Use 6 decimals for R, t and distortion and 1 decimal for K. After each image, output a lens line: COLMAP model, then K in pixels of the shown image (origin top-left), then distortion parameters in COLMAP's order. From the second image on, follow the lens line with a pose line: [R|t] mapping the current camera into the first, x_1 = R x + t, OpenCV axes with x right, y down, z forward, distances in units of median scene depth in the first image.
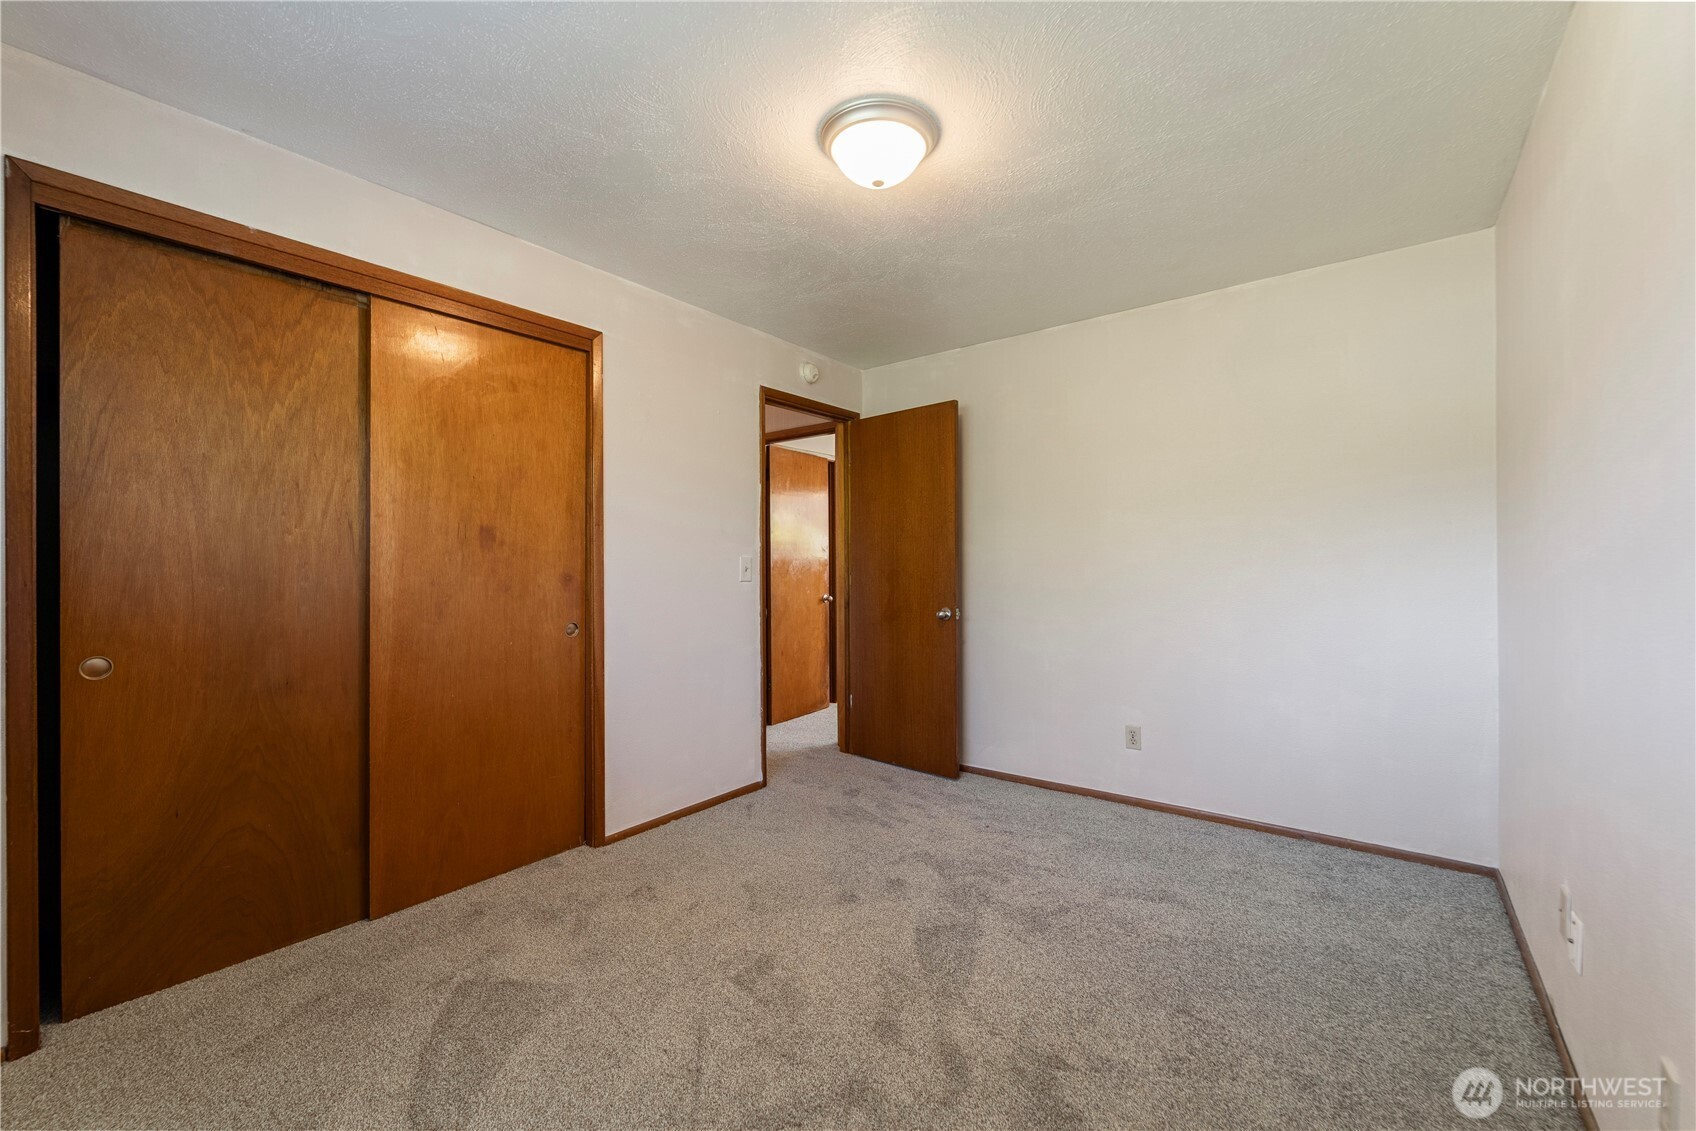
lens RADIAL K [[688.8, 0, 851.5], [0, 688.8, 571.6], [0, 0, 1]] dist [0.000580, -0.001017]
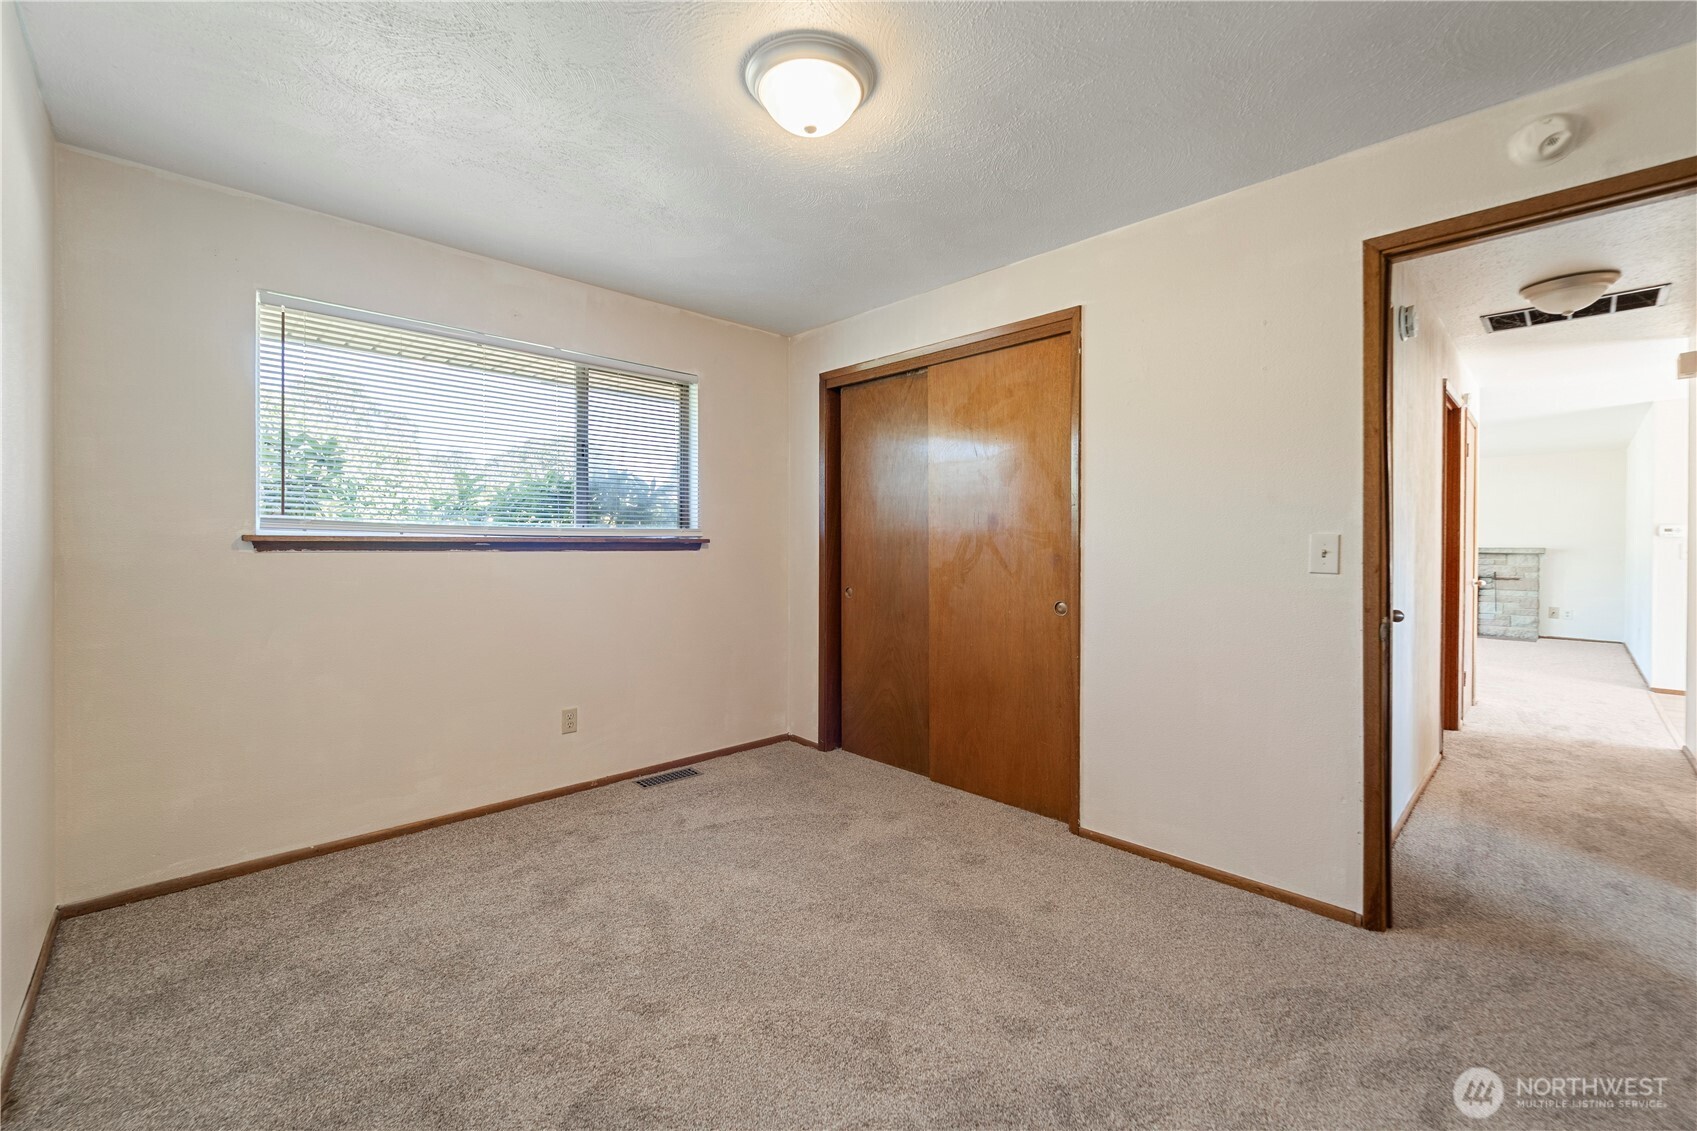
lens RADIAL K [[689.2, 0, 851.3], [0, 689.2, 553.4], [0, 0, 1]] dist [0.000580, -0.001017]
pose [[-0.145036, 0.011864, -0.989355, 0.685133], [-0.014390, 0.999797, 0.014099, -0.008088], [0.989322, 0.016282, -0.144836, 0.874818]]
